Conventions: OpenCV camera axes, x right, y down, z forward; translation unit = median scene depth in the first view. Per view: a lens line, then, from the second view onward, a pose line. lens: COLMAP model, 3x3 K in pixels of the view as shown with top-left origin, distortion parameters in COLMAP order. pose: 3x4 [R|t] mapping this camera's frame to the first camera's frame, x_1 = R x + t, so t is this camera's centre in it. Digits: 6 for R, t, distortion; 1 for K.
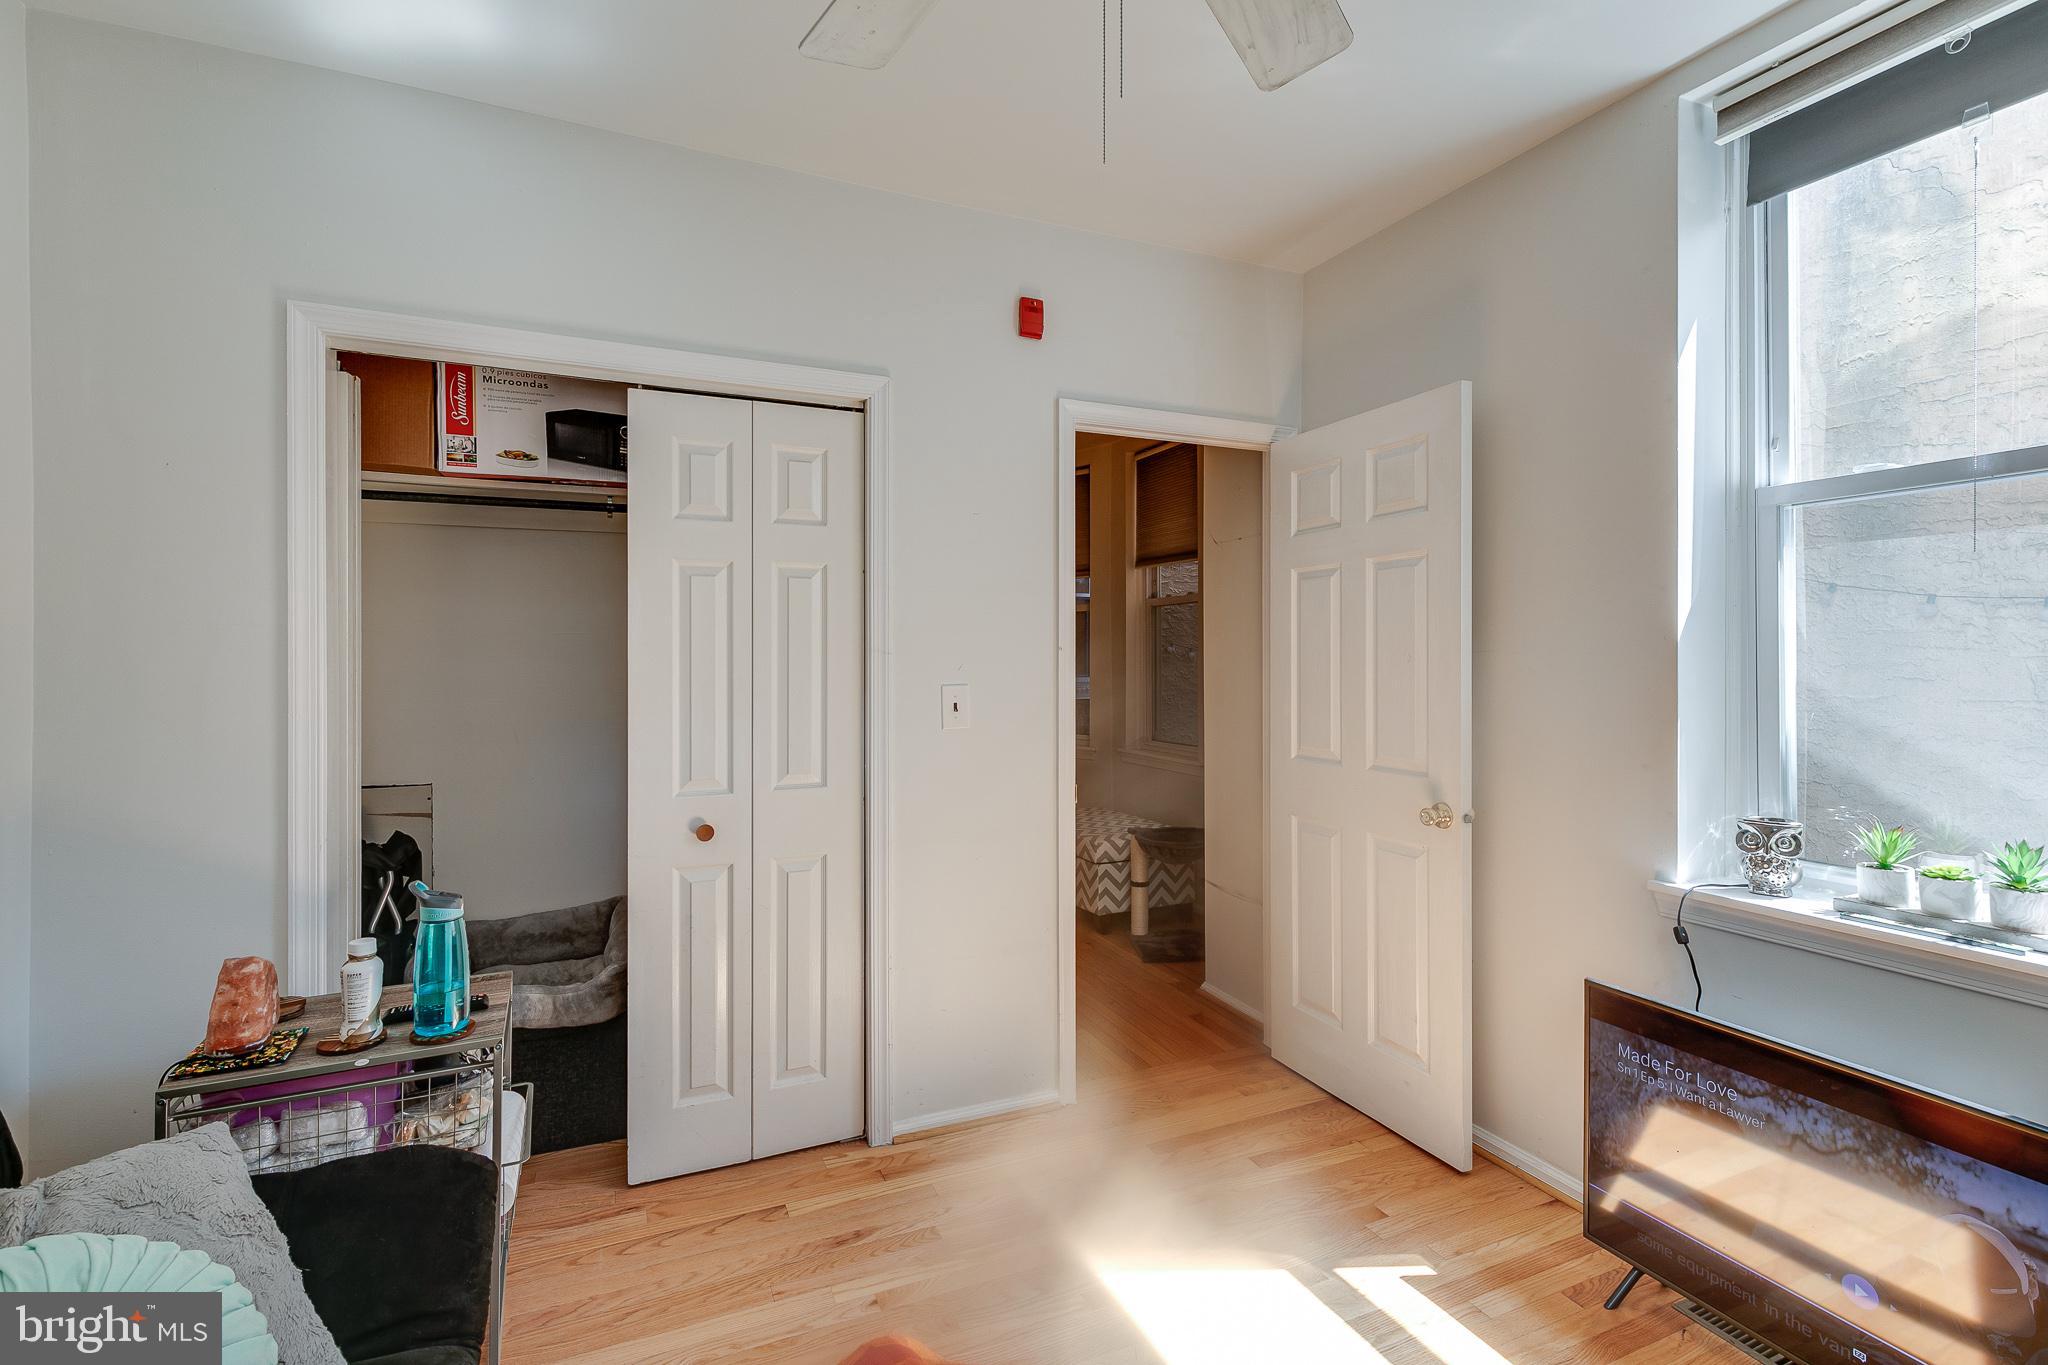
lens RADIAL K [[934.6, 0, 1009.8], [0, 934.6, 662.5], [0, 0, 1]] dist [0.008768, -0.001080]
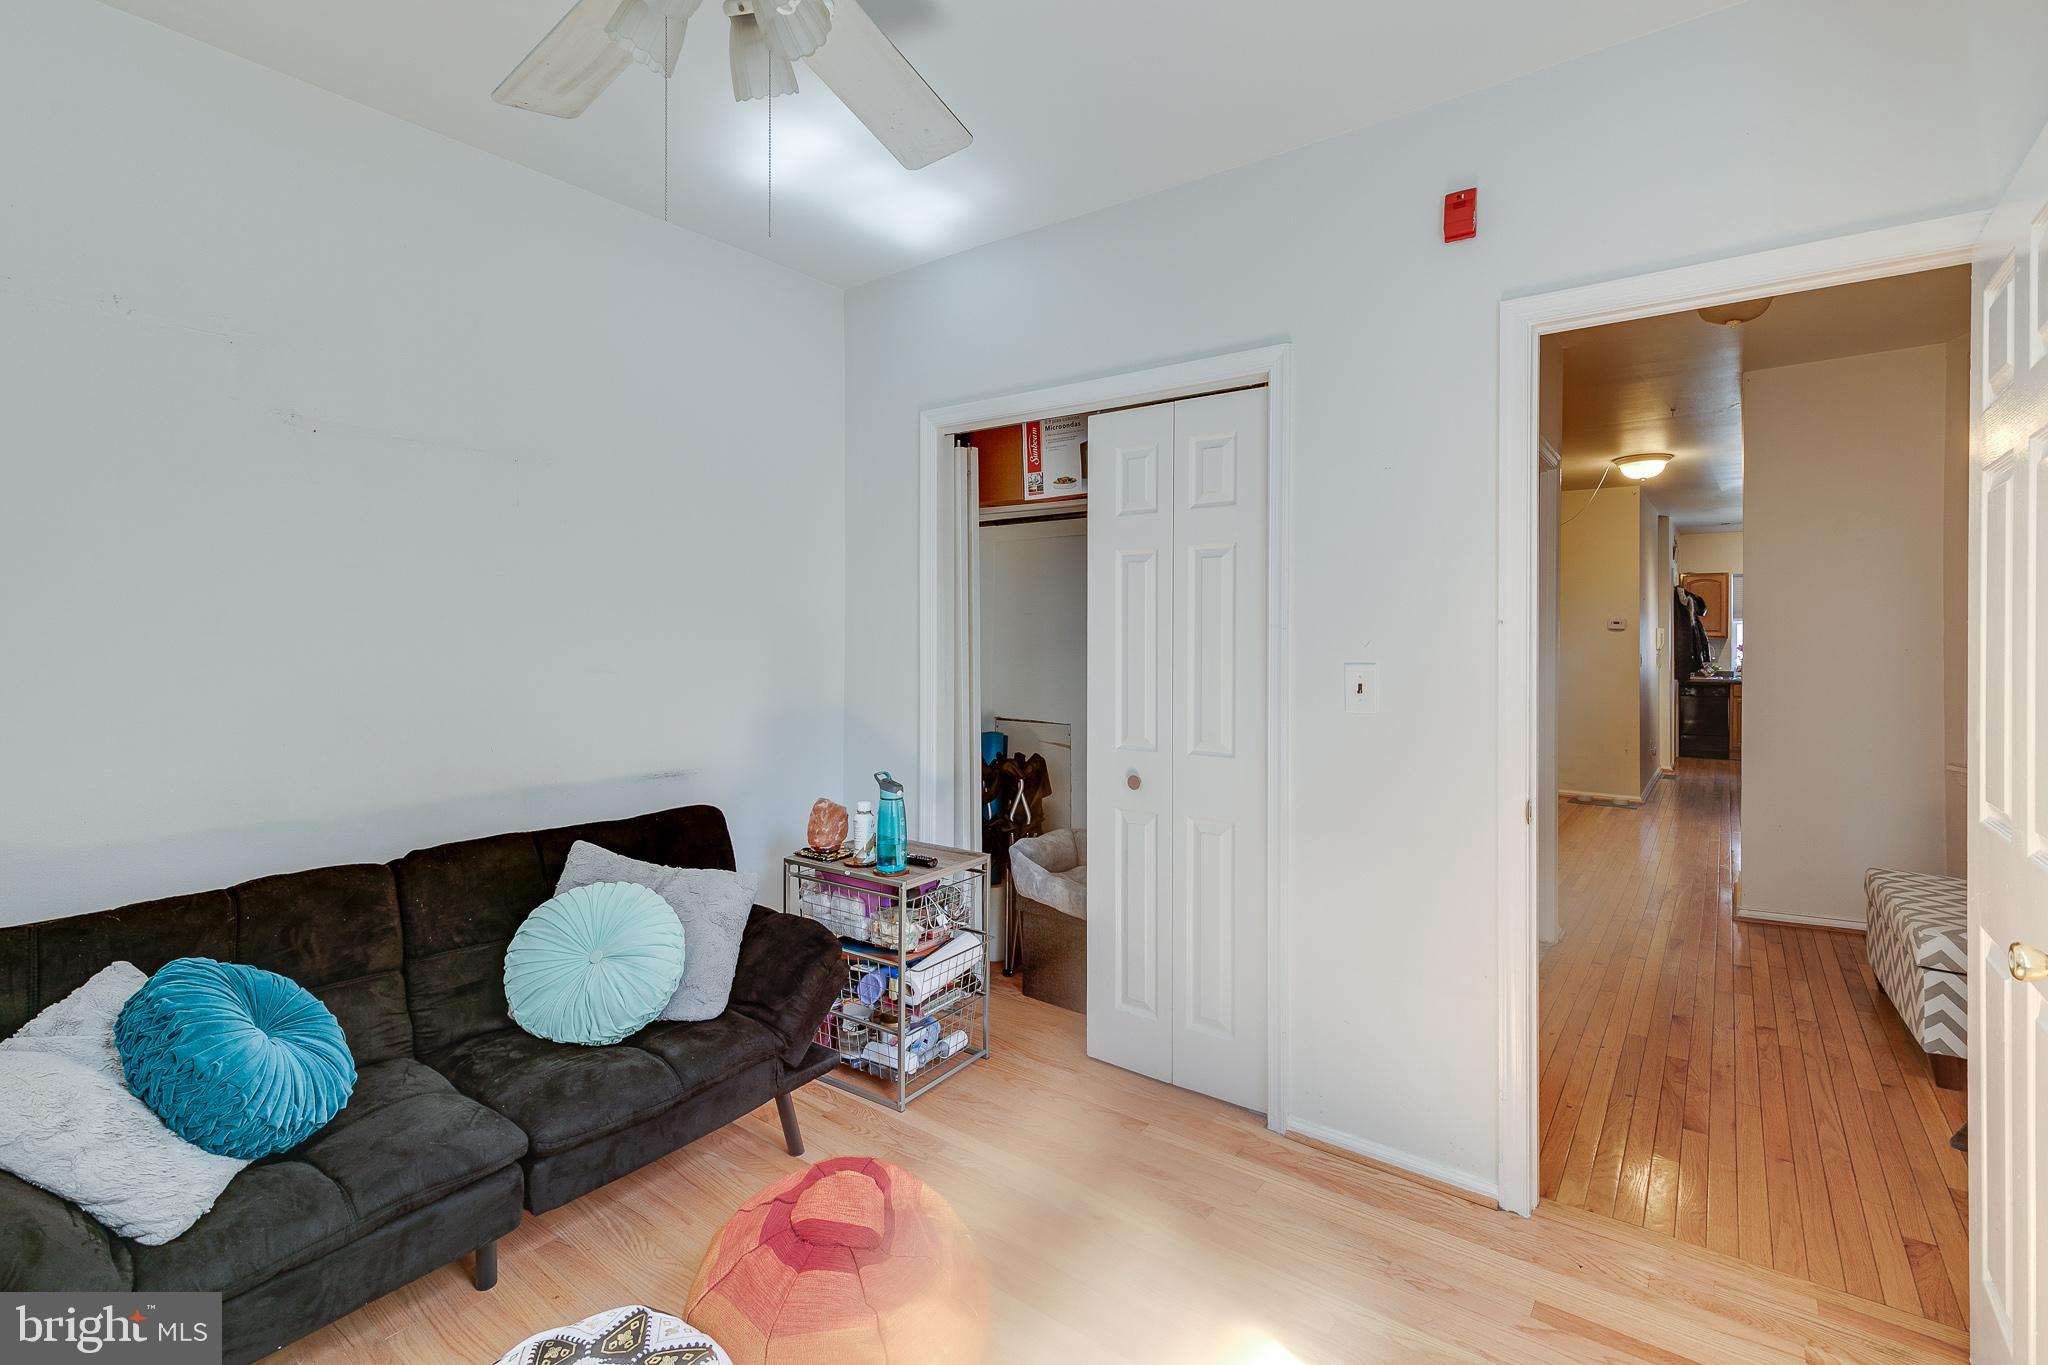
lens RADIAL K [[934.6, 0, 1017.6], [0, 934.6, 639.9], [0, 0, 1]] dist [0.008768, -0.001080]
pose [[0.486073, 0.009565, -0.873866, 0.609490], [-0.007724, 0.999948, 0.006648, -0.002928], [0.873884, 0.003518, 0.486122, 0.299822]]
